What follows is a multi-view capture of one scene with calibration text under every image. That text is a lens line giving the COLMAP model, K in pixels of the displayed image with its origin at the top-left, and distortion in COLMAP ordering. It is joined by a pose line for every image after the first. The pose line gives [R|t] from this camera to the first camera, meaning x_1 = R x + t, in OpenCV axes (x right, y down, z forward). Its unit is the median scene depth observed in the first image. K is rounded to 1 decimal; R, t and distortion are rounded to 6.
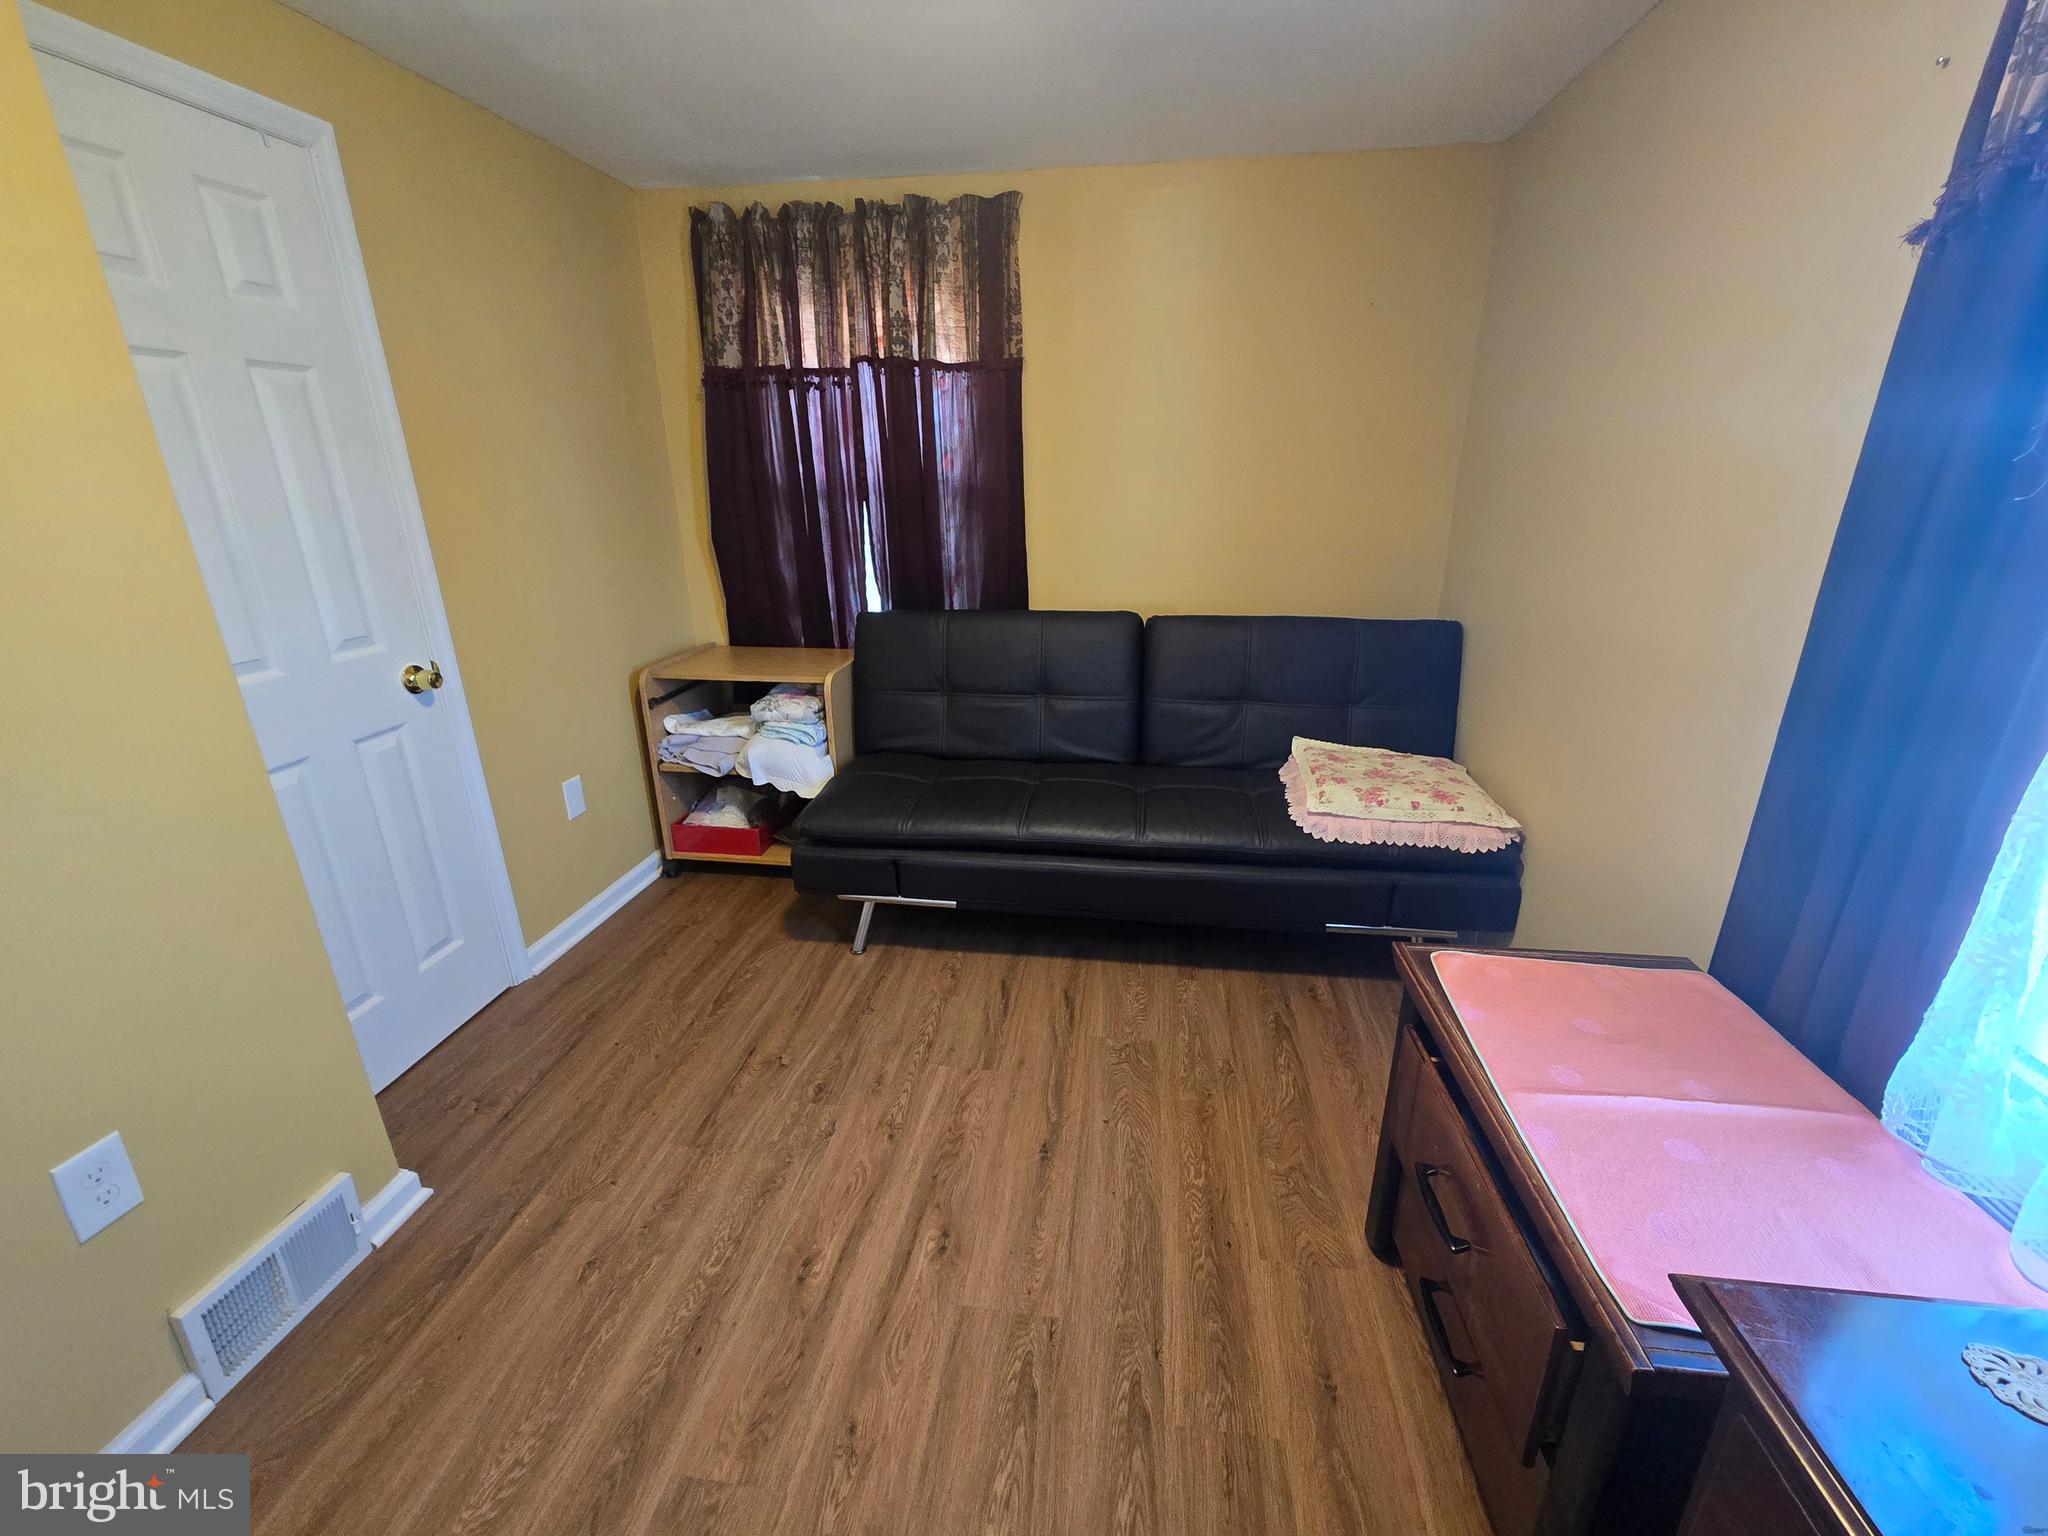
lens RADIAL K [[843.9, 0, 1025.8], [0, 843.9, 756.0], [0, 0, 1]] dist [-0.002155, 0.001151]
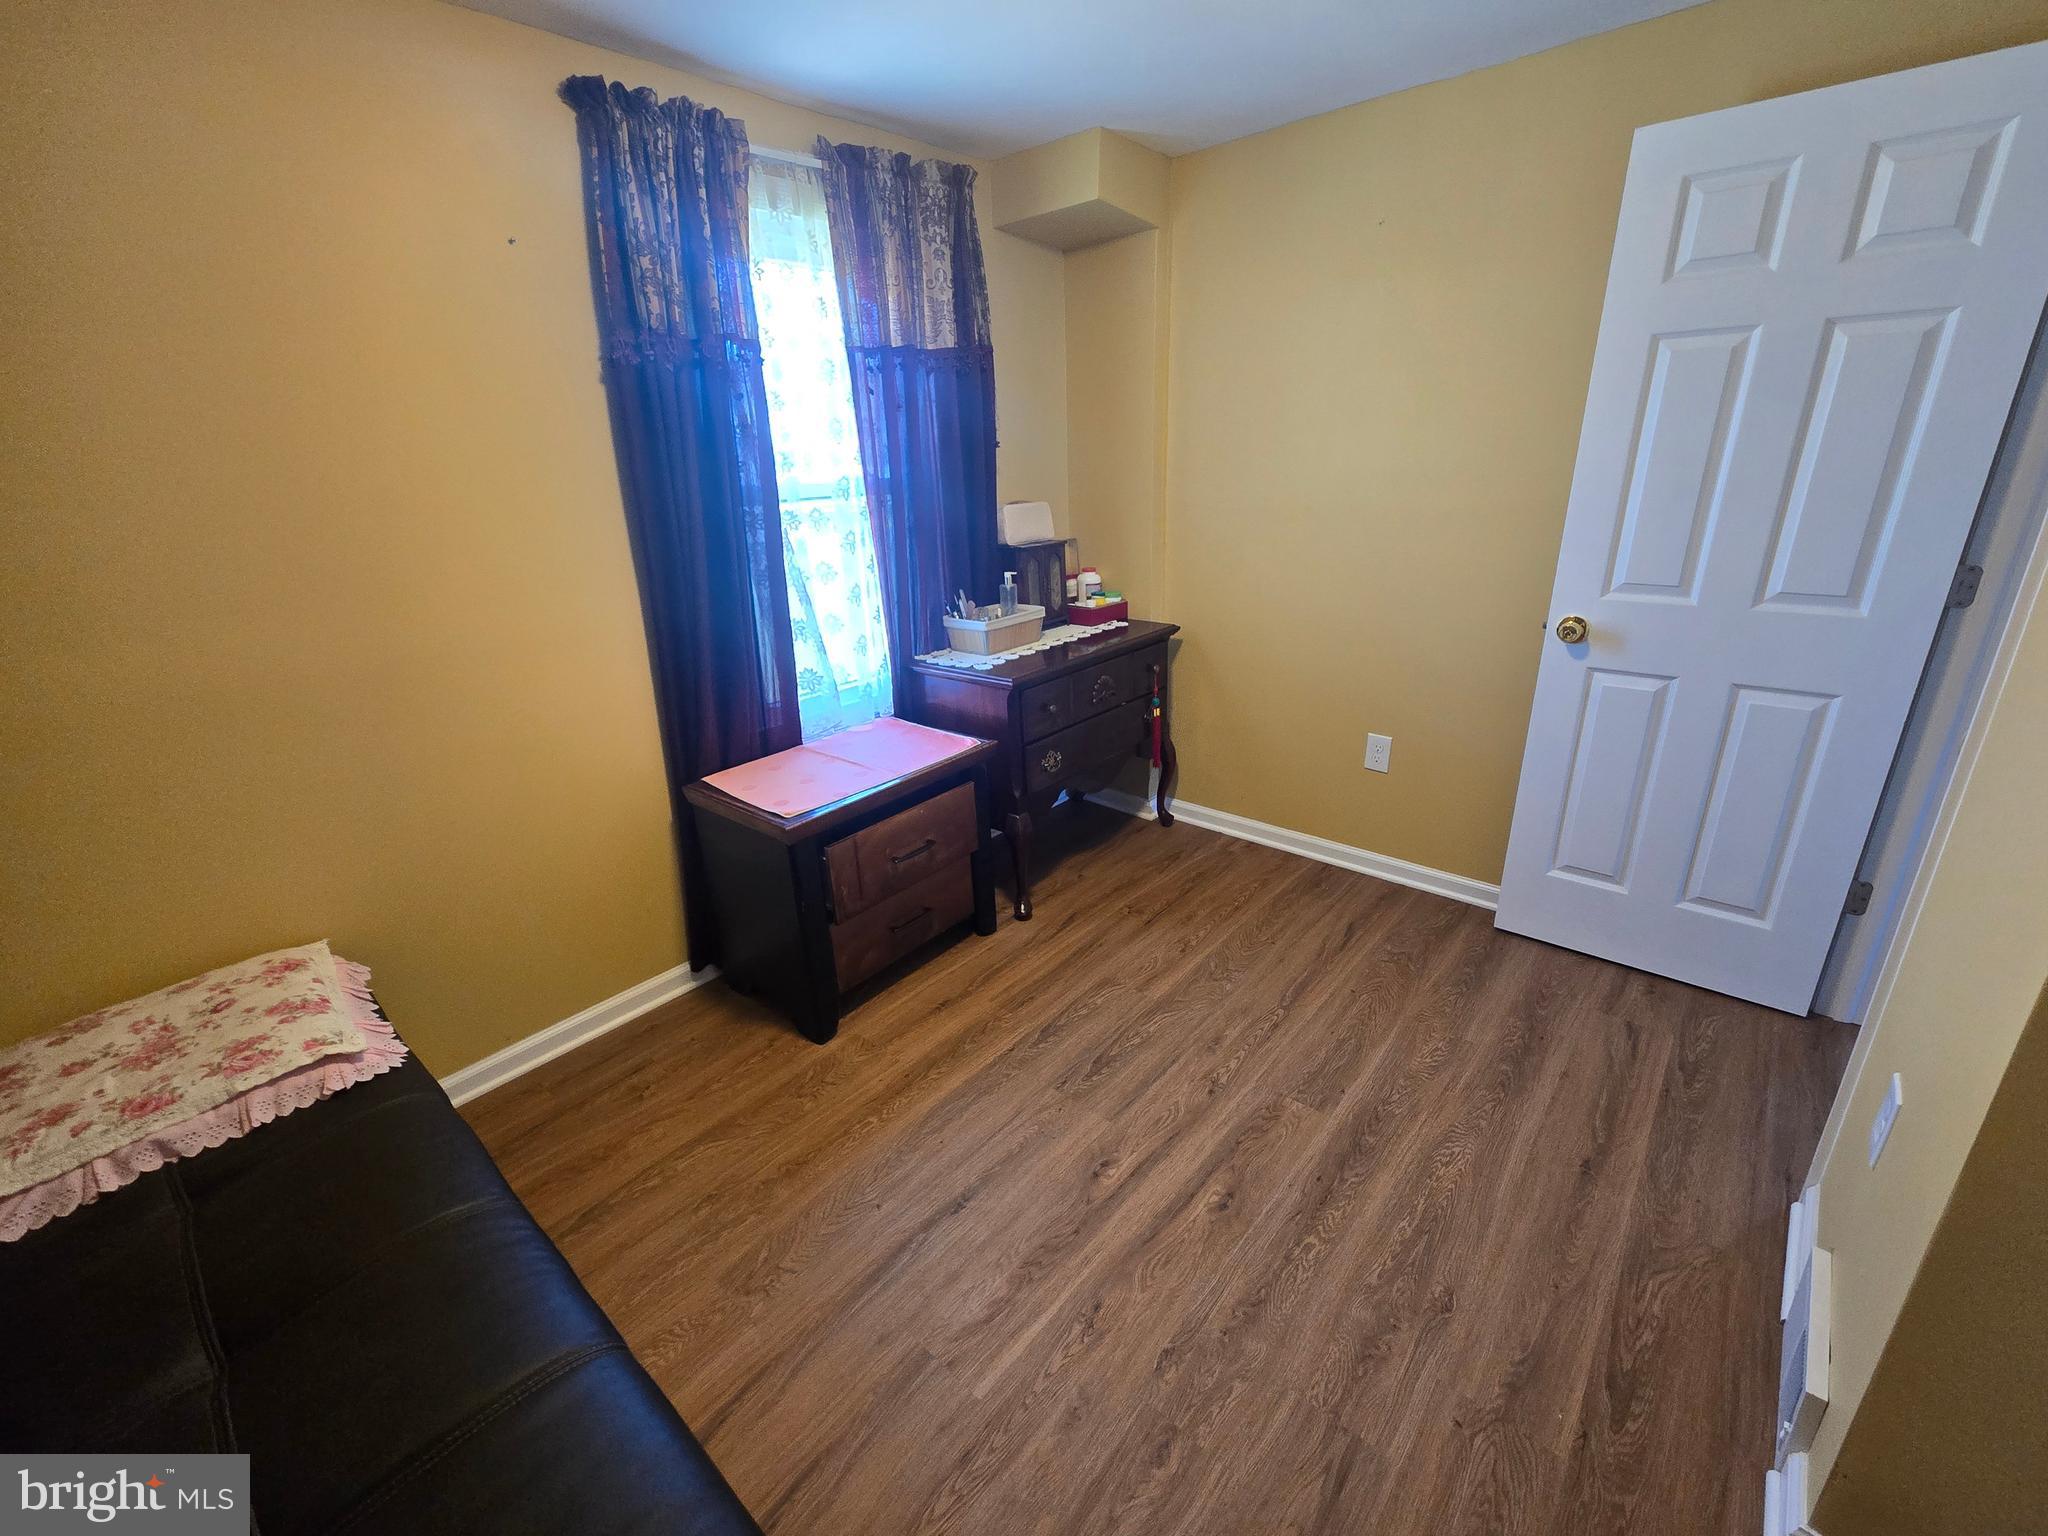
lens RADIAL K [[843.9, 0, 1027.3], [0, 843.9, 758.1], [0, 0, 1]] dist [-0.002155, 0.001151]
pose [[-0.832585, -0.149665, 0.533294, -0.440757], [0.224965, 0.788446, 0.572489, -0.416686], [-0.506155, 0.596618, -0.622779, 1.190951]]
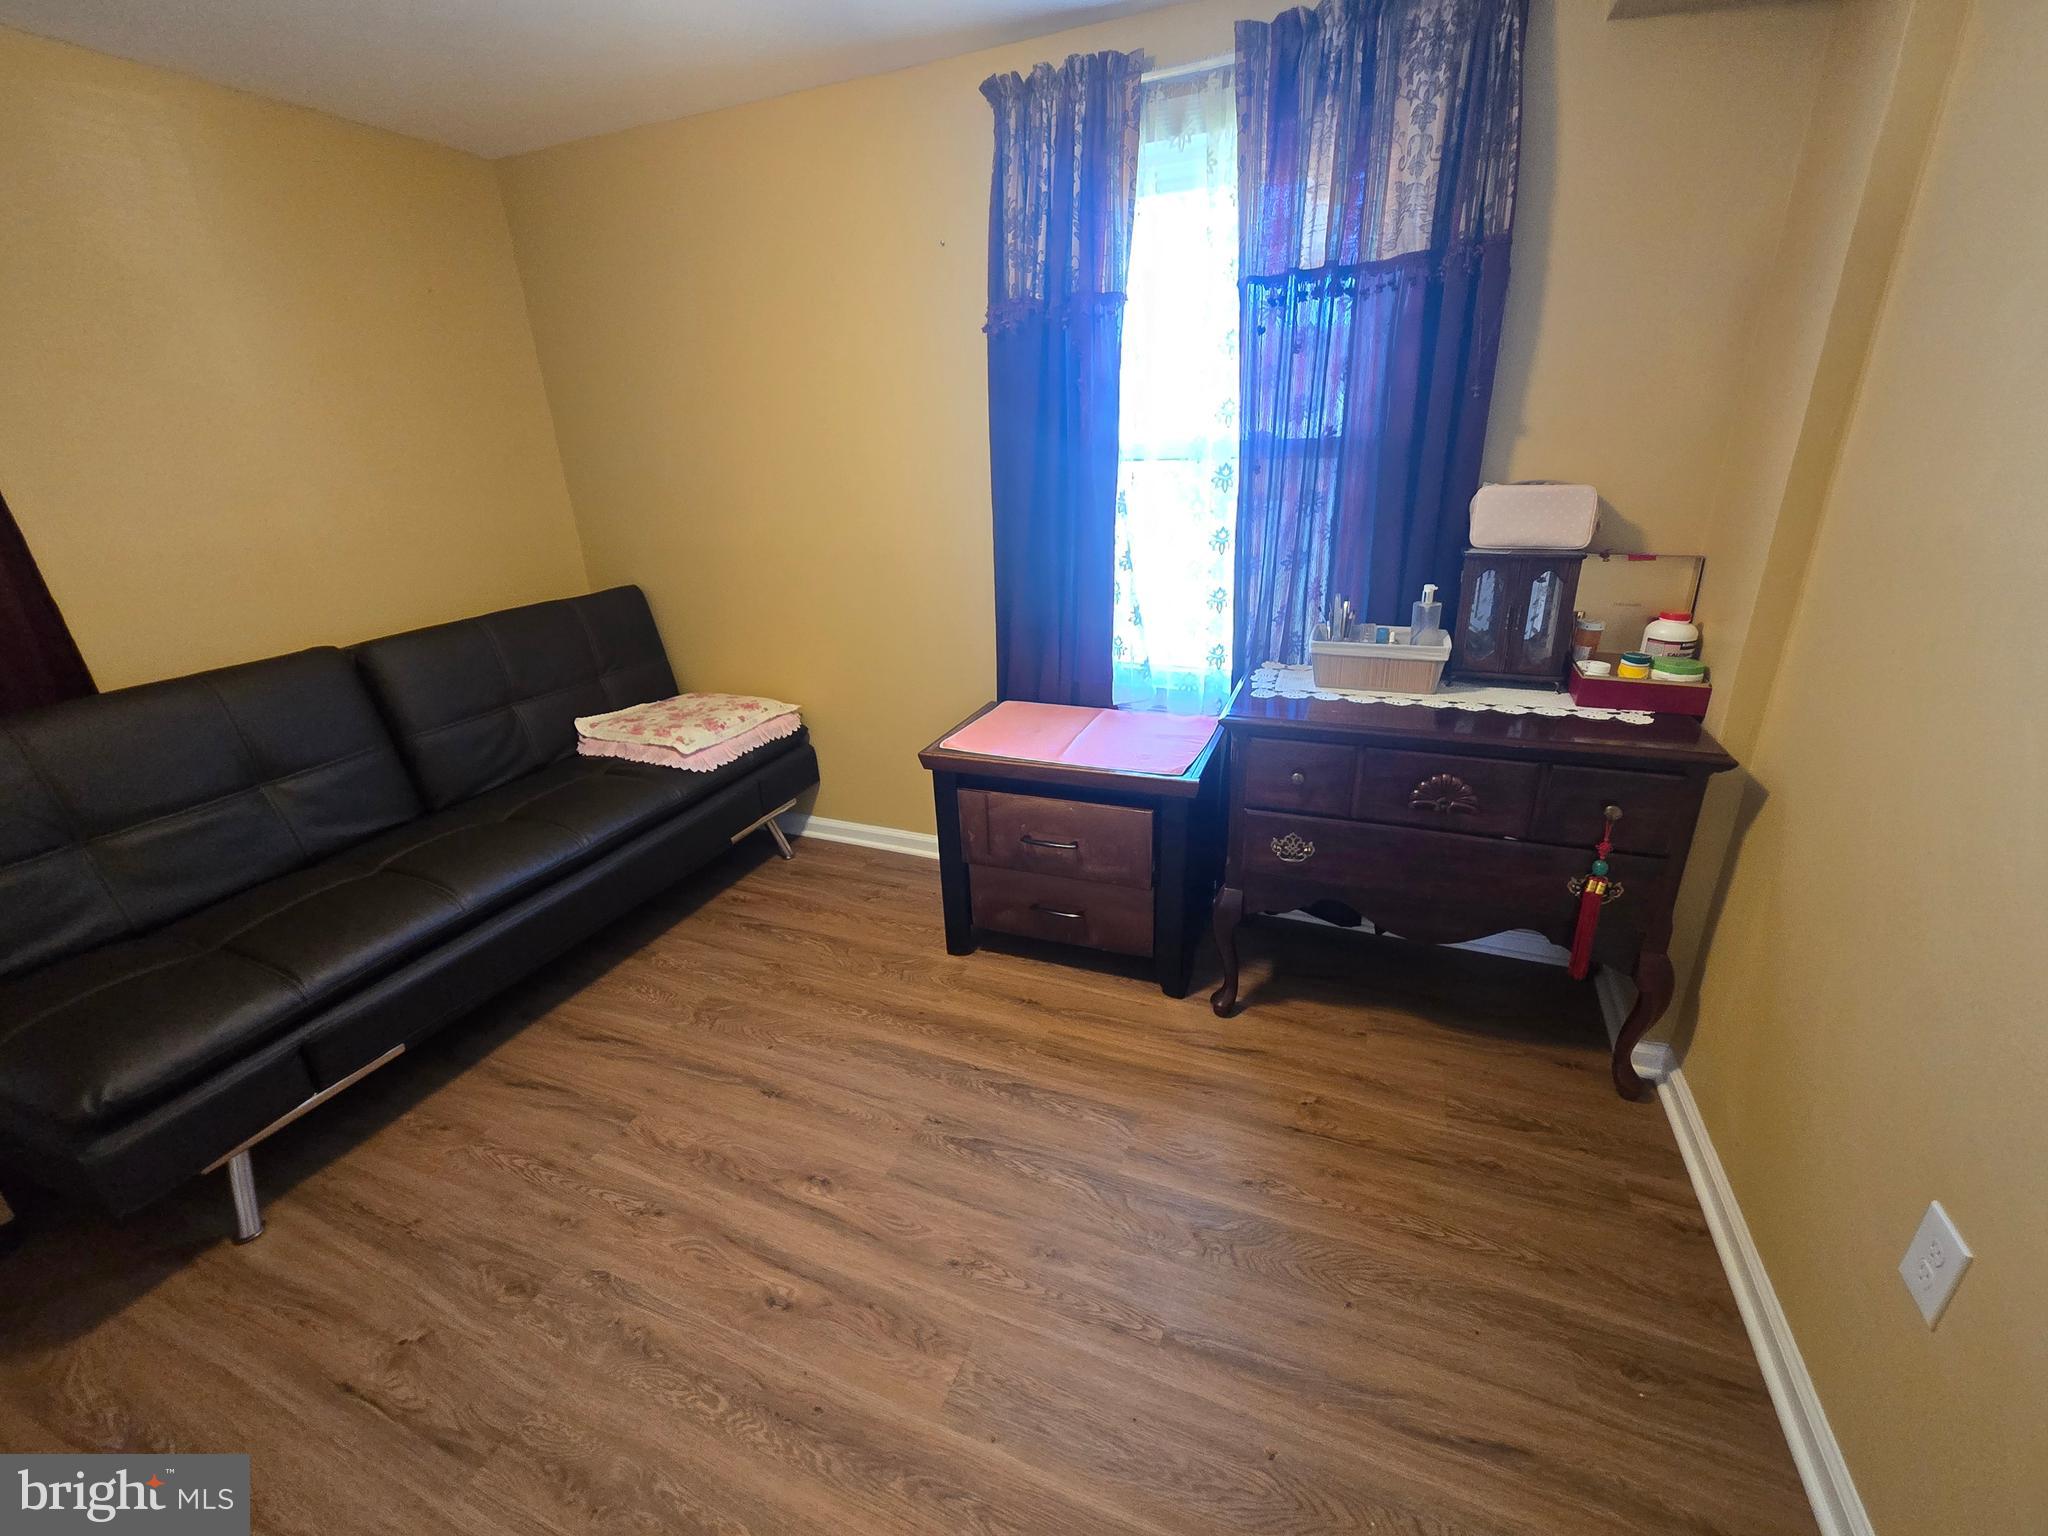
lens RADIAL K [[843.9, 0, 1031.8], [0, 843.9, 754.5], [0, 0, 1]] dist [-0.002155, 0.001151]
pose [[0.253659, -0.348009, 0.902522, -0.674072], [0.349099, 0.903091, 0.250113, -0.066058], [-0.902102, 0.251626, 0.350567, 0.212201]]
